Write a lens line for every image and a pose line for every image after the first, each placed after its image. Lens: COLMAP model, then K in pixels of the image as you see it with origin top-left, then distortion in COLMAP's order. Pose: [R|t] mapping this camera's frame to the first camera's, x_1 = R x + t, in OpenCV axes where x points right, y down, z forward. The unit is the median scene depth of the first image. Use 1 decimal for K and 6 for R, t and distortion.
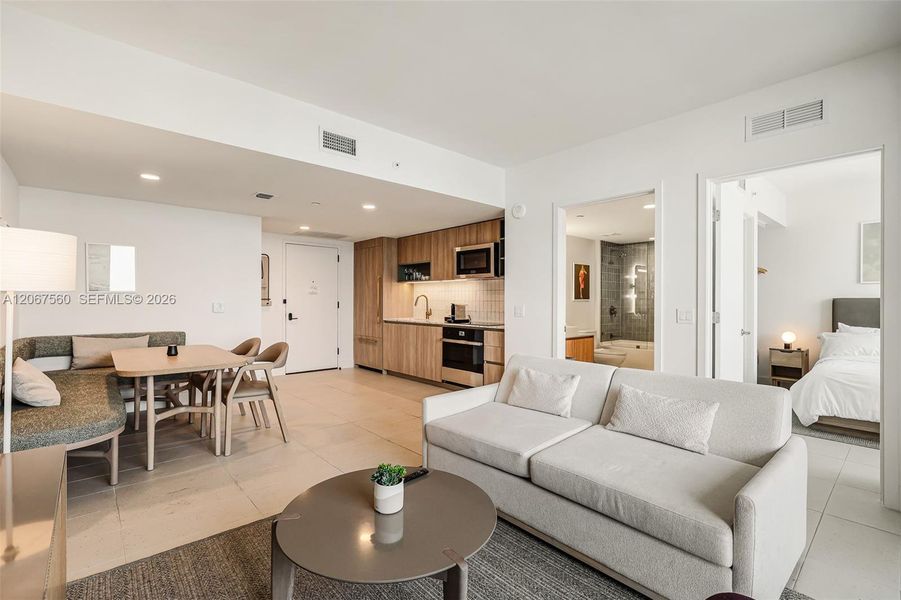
lens RADIAL K [[415.5, 0, 445.1], [0, 415.5, 295.4], [0, 0, 1]] dist [0.019598, 0.001229]
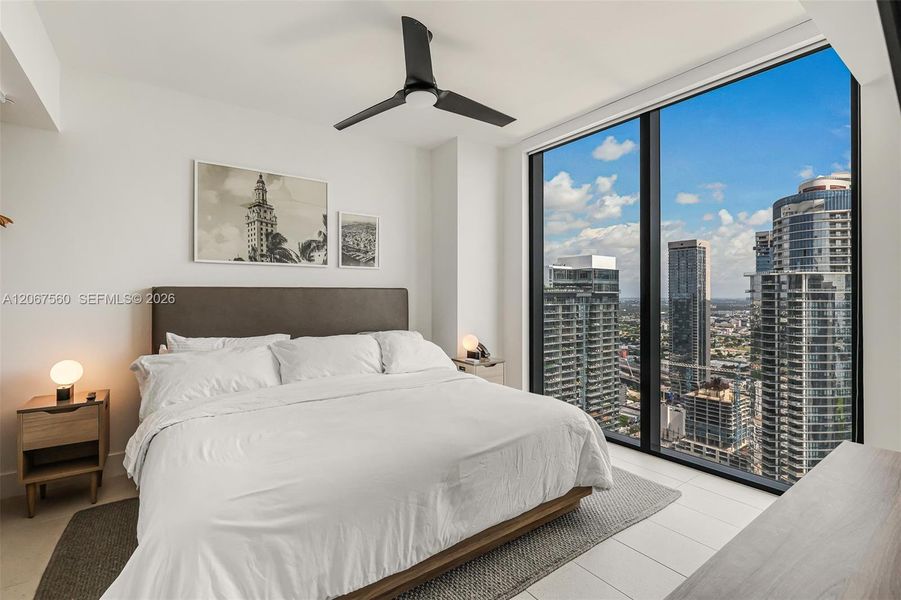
lens RADIAL K [[415.5, 0, 453.2], [0, 415.5, 295.6], [0, 0, 1]] dist [0.019598, 0.001229]
pose [[0.118811, -0.006708, 0.992894, 0.446707], [-0.007086, 0.999946, 0.007603, 0.011164], [-0.992892, -0.007939, 0.118757, 0.575067]]
